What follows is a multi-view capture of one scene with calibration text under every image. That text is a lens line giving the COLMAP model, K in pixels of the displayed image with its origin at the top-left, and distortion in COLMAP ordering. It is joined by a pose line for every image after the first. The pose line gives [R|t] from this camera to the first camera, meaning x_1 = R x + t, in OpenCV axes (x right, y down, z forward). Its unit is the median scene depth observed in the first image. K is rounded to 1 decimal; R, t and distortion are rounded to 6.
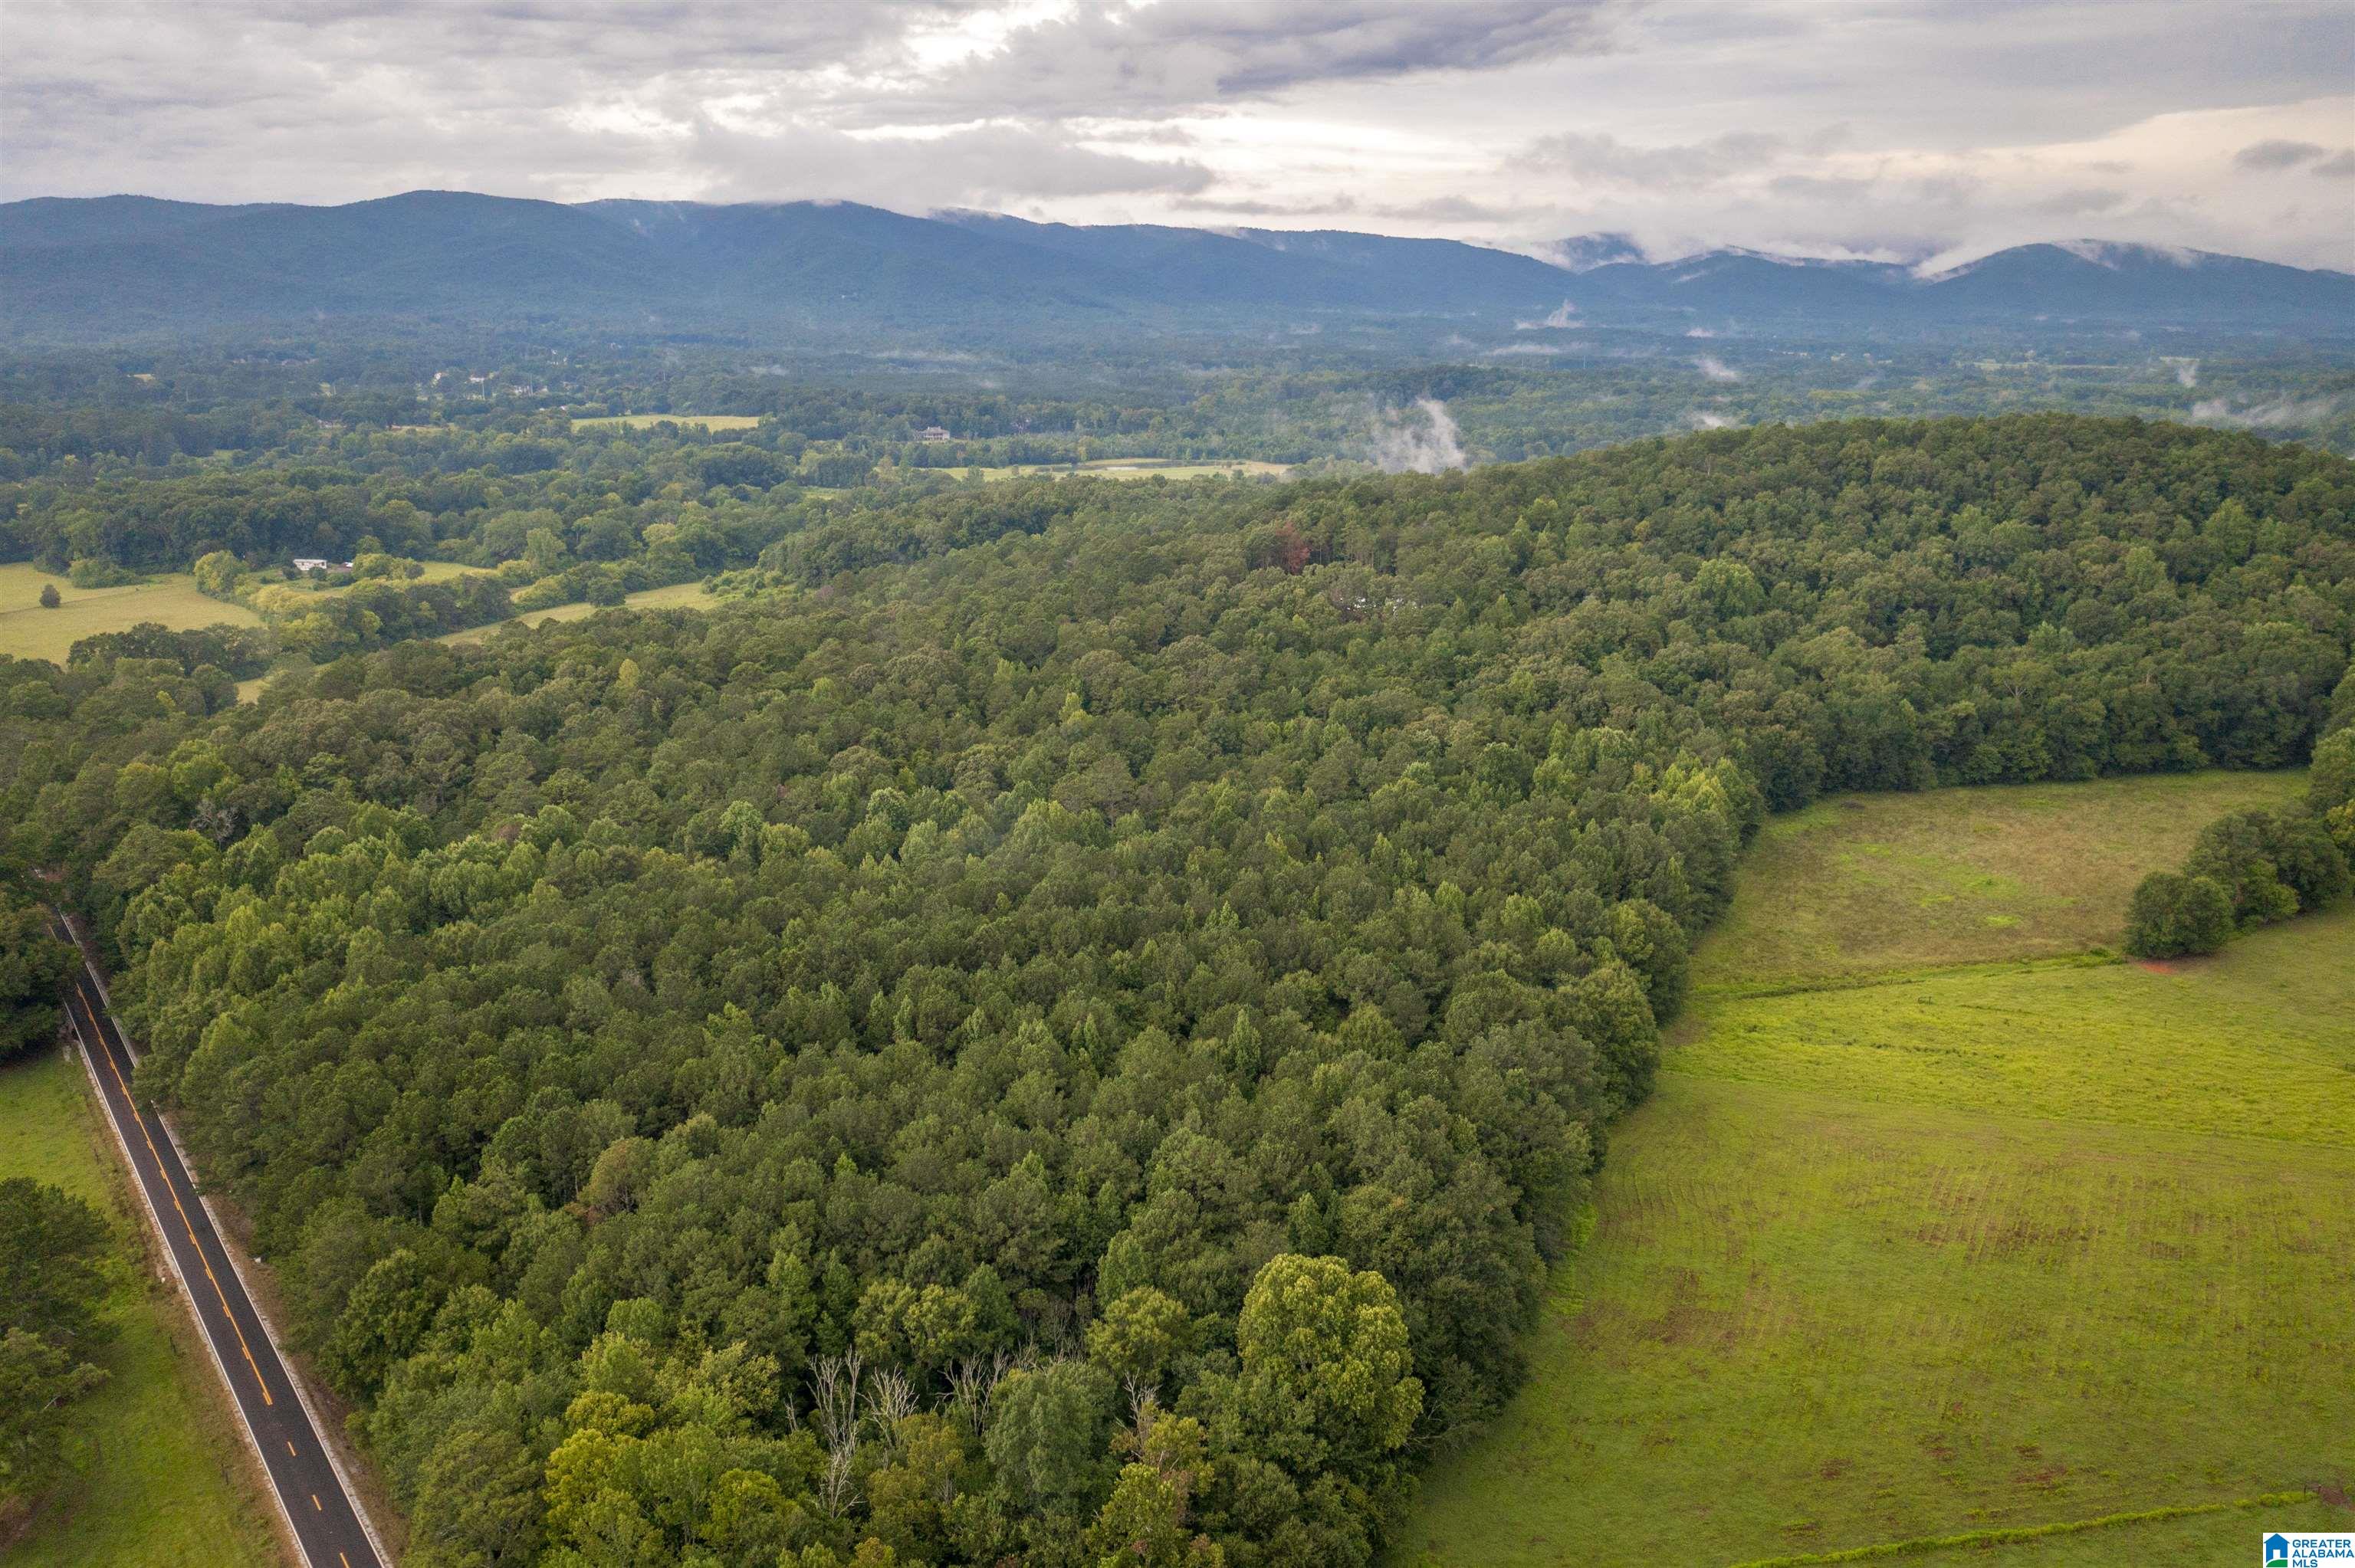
lens RADIAL K [[1843.1, 0, 1175.1], [0, 1843.1, 794.1], [0, 0, 1]] dist [-0.015017, 0.012401]
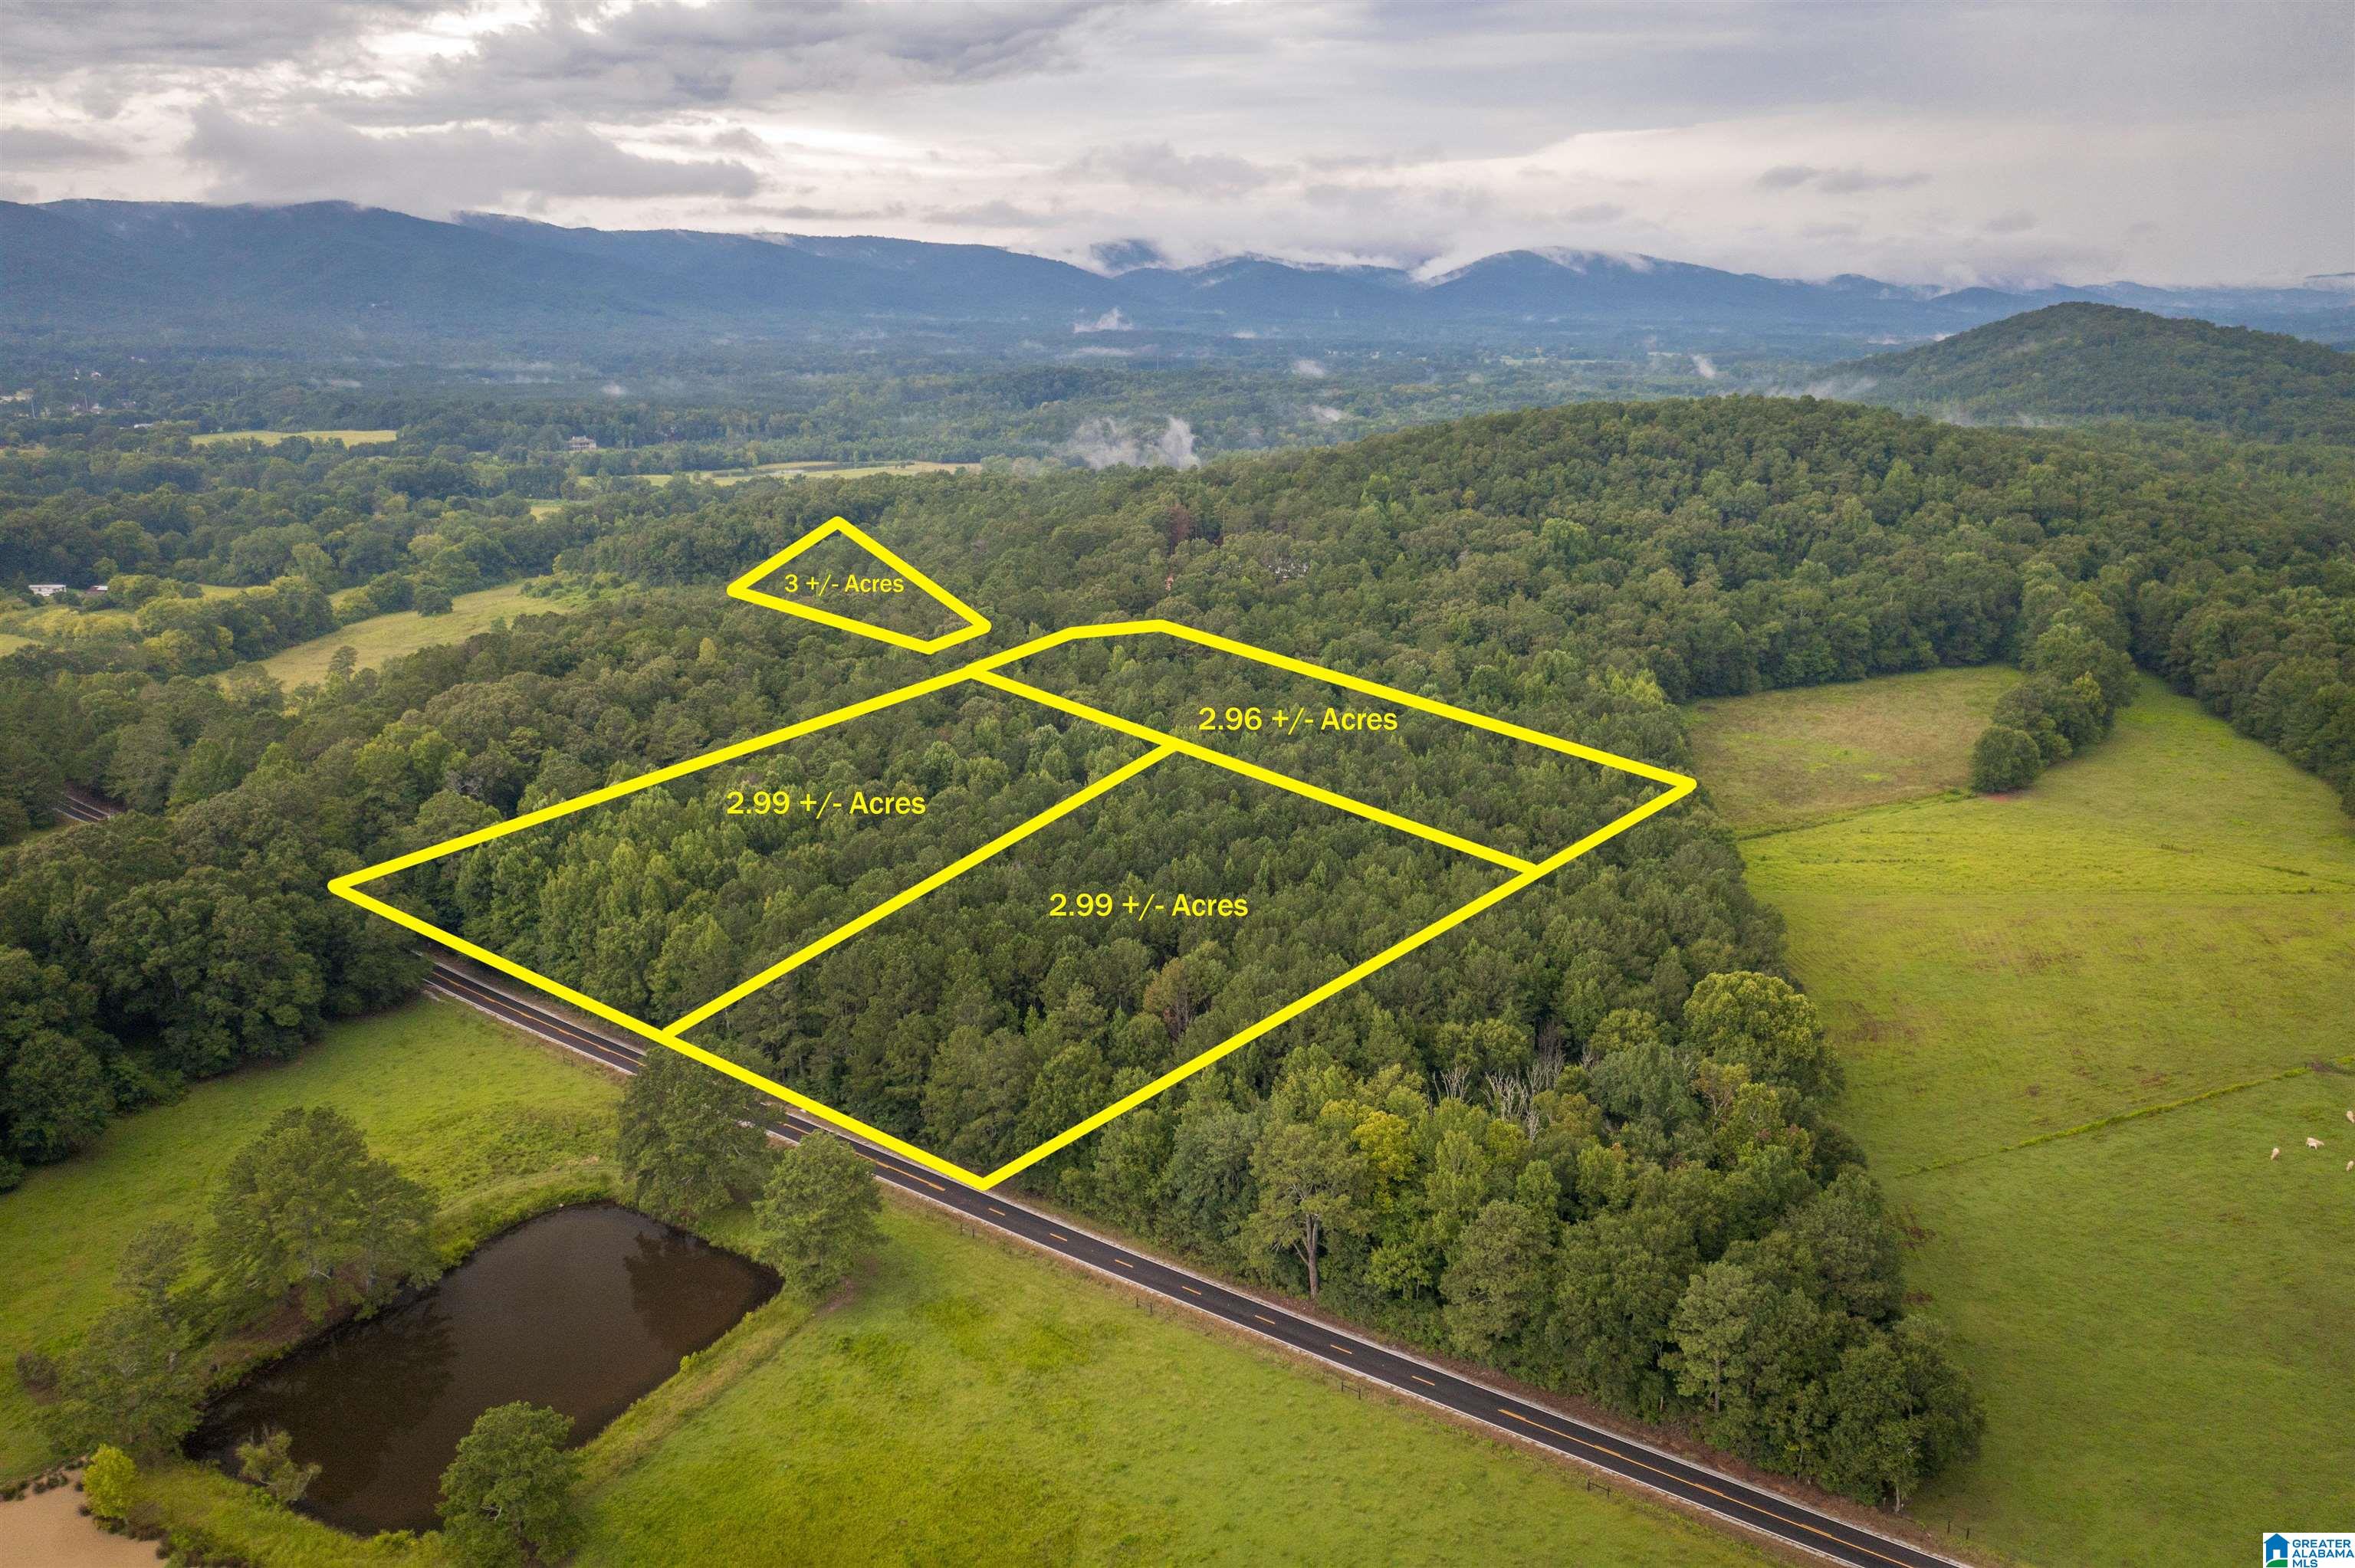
lens RADIAL K [[1843.1, 0, 1187.5], [0, 1843.1, 787.2], [0, 0, 1]] dist [-0.015017, 0.012401]
pose [[0.966200, -0.070364, 0.248005, -0.281916], [0.071825, 0.997412, 0.003161, 0.030154], [-0.247585, 0.014758, 0.968754, -0.117070]]
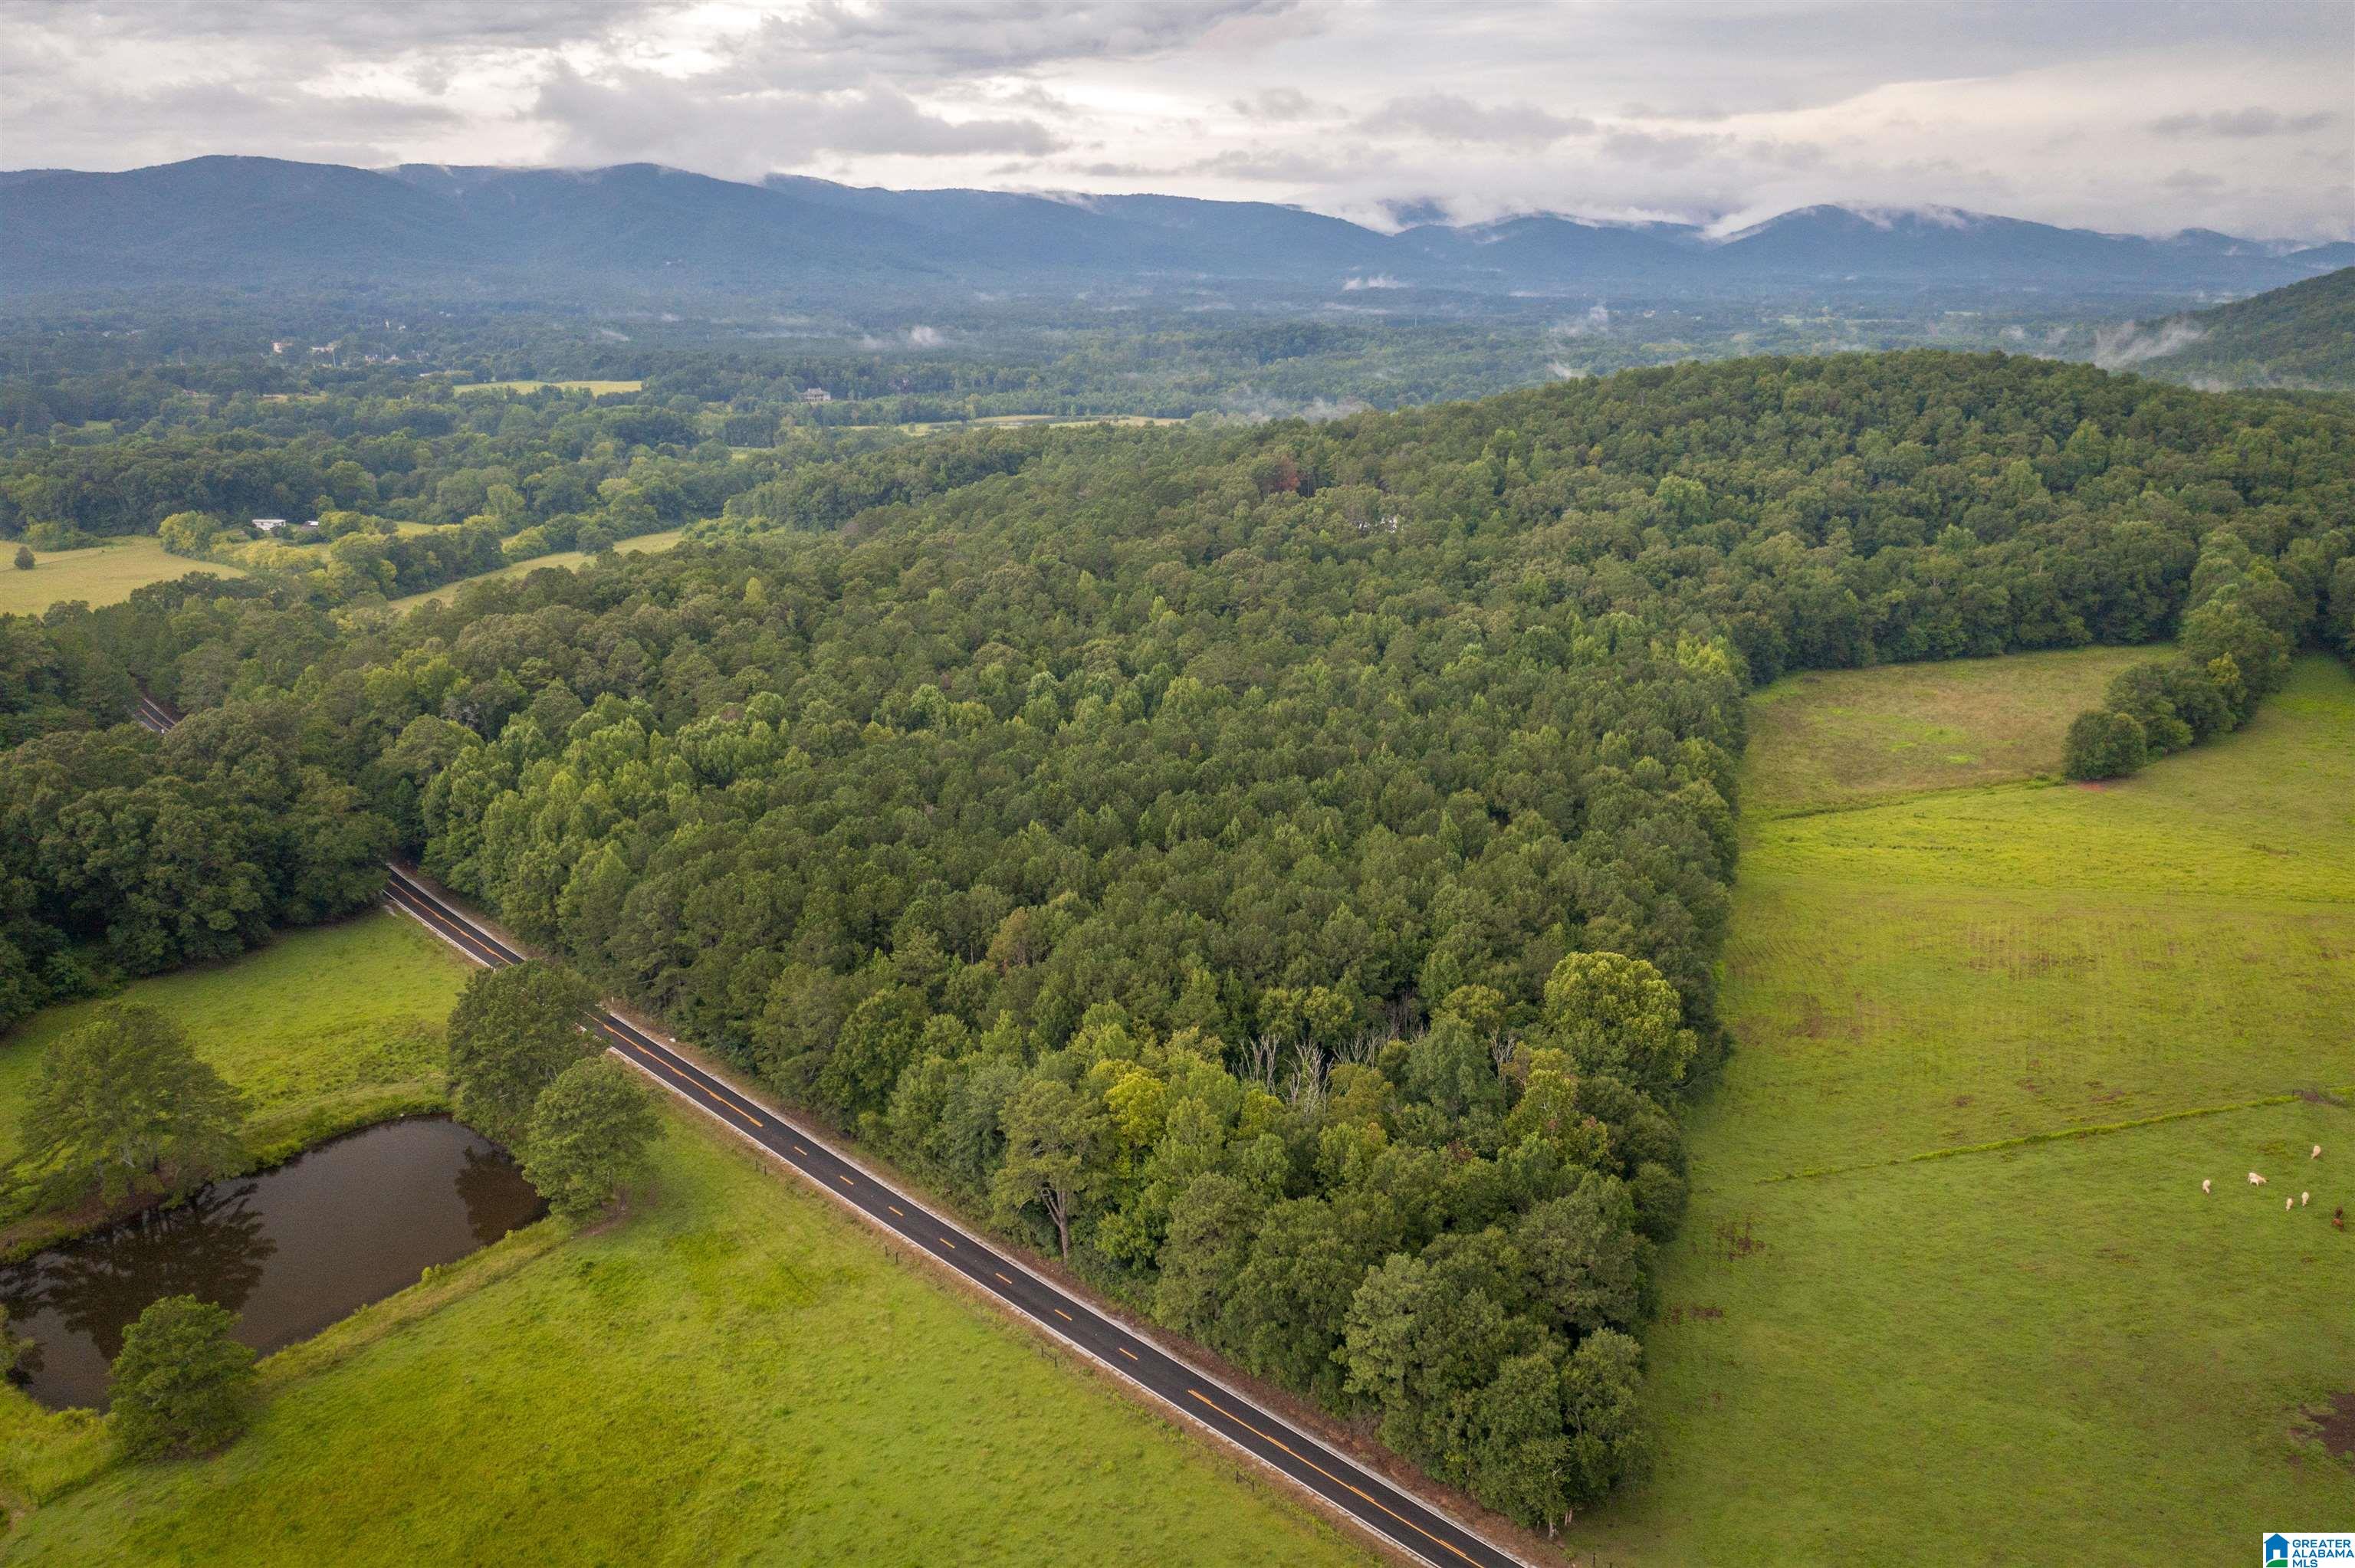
lens RADIAL K [[1843.1, 0, 1181.5], [0, 1843.1, 787.9], [0, 0, 1]] dist [-0.015017, 0.012401]
pose [[0.994429, -0.035491, 0.099254, -0.146412], [0.034030, 0.999287, 0.016384, 0.041384], [-0.099764, -0.012916, 0.994927, -0.123083]]
